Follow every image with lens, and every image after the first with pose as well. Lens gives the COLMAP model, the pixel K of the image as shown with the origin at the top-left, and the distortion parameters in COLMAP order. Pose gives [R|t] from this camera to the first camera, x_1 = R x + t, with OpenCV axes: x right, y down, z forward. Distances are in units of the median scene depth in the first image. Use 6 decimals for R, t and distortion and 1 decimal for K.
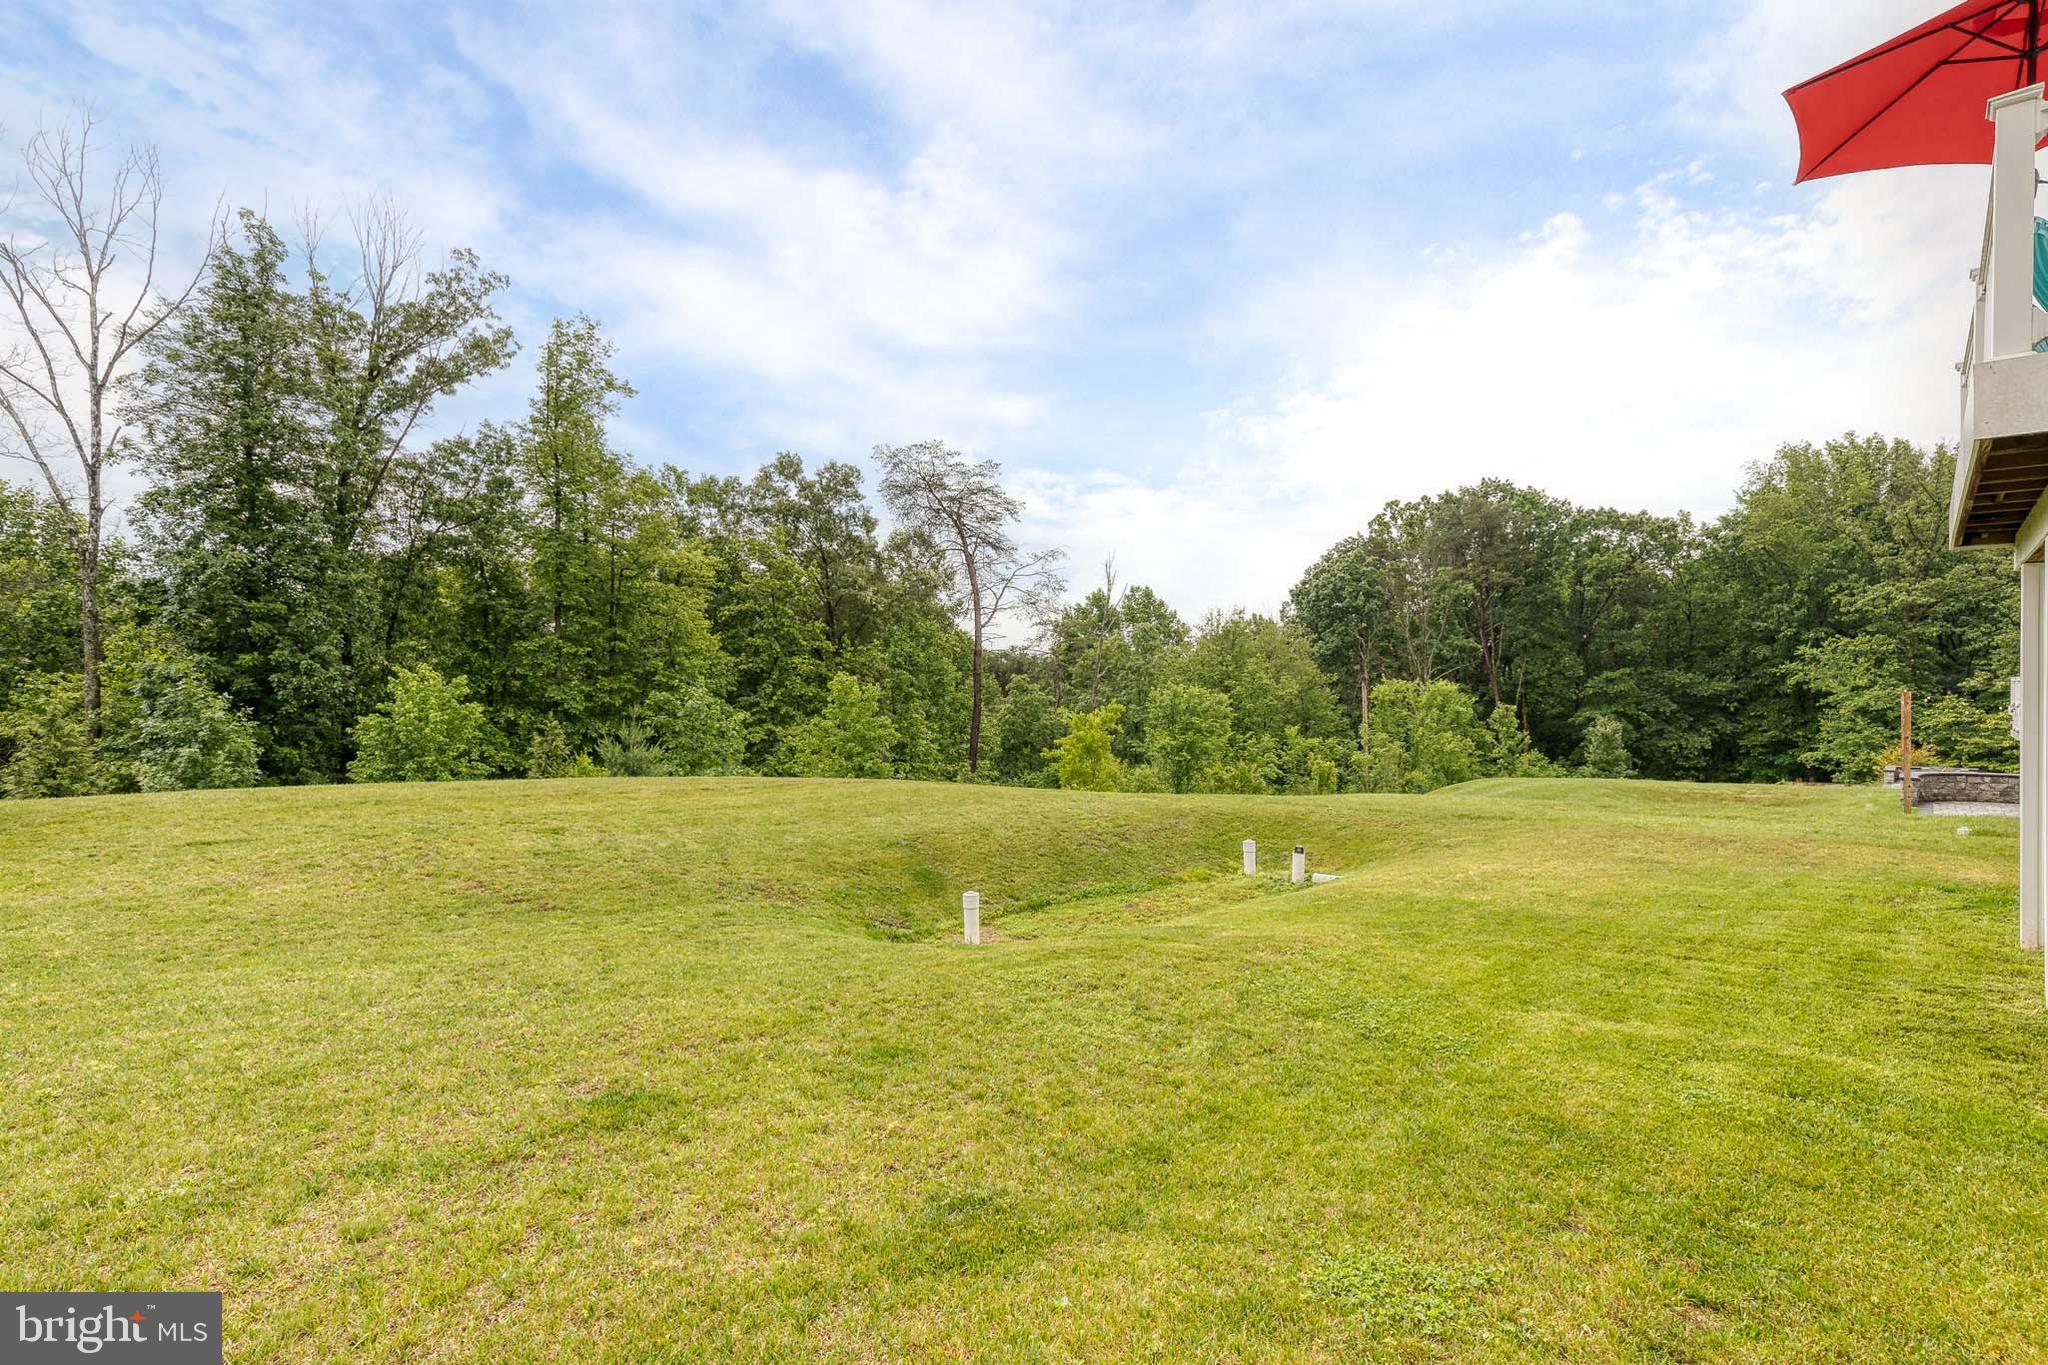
lens RADIAL K [[928.4, 0, 1028.8], [0, 928.4, 672.9], [0, 0, 1]] dist [0.001362, -0.000446]
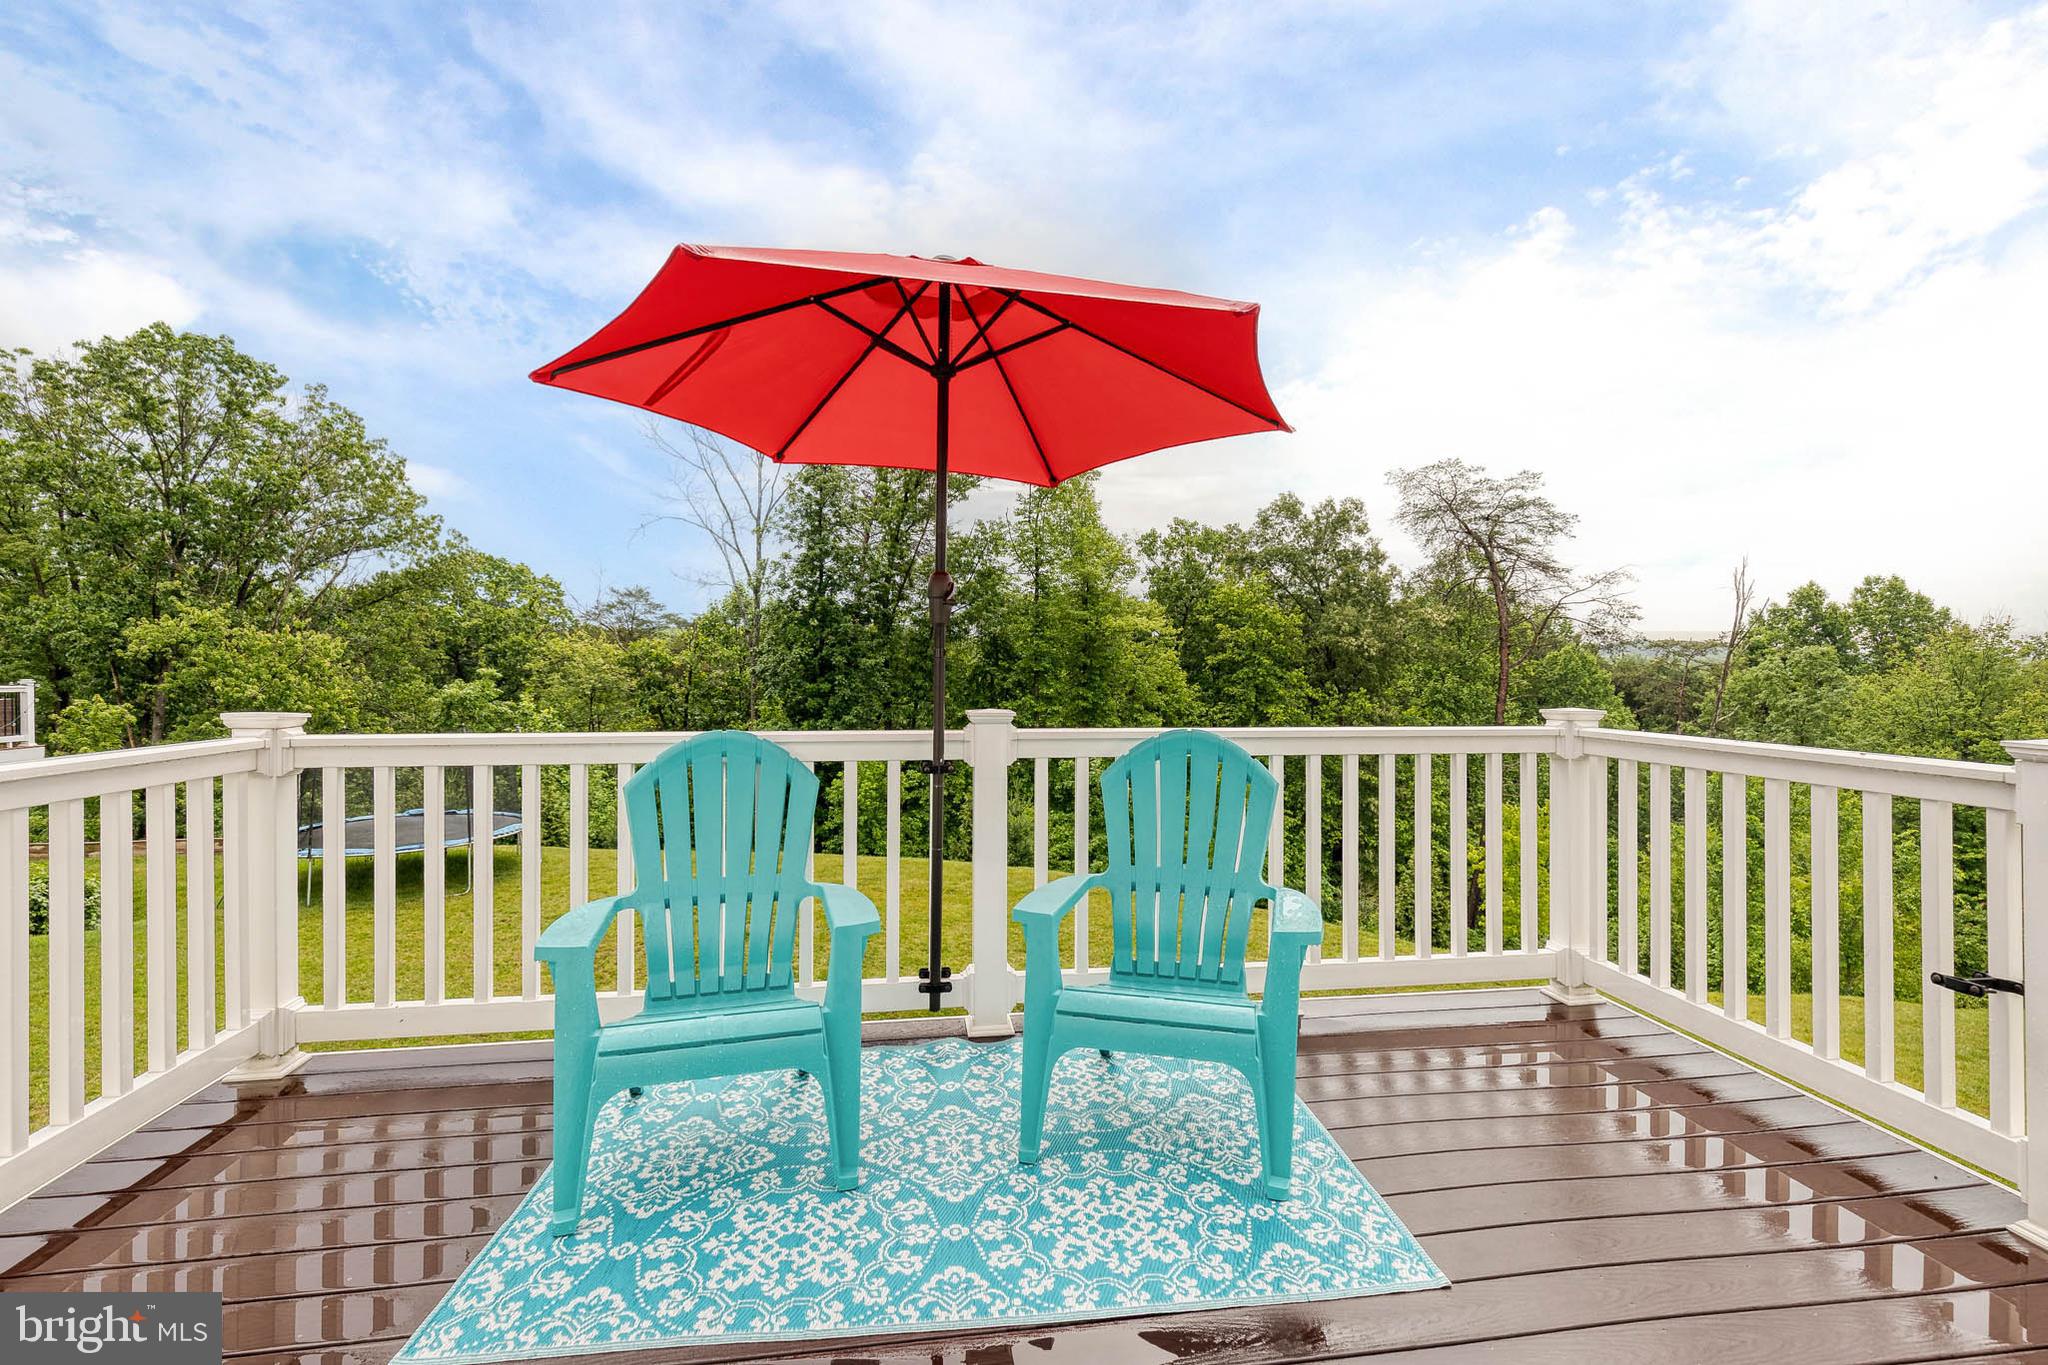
lens RADIAL K [[928.4, 0, 1028.8], [0, 928.4, 672.9], [0, 0, 1]] dist [0.001362, -0.000446]
pose [[0.787262, 0.000501, -0.616618, 0.120740], [-0.002862, 0.999992, -0.002842, -0.038569], [0.616612, 0.004002, 0.787257, 0.046854]]
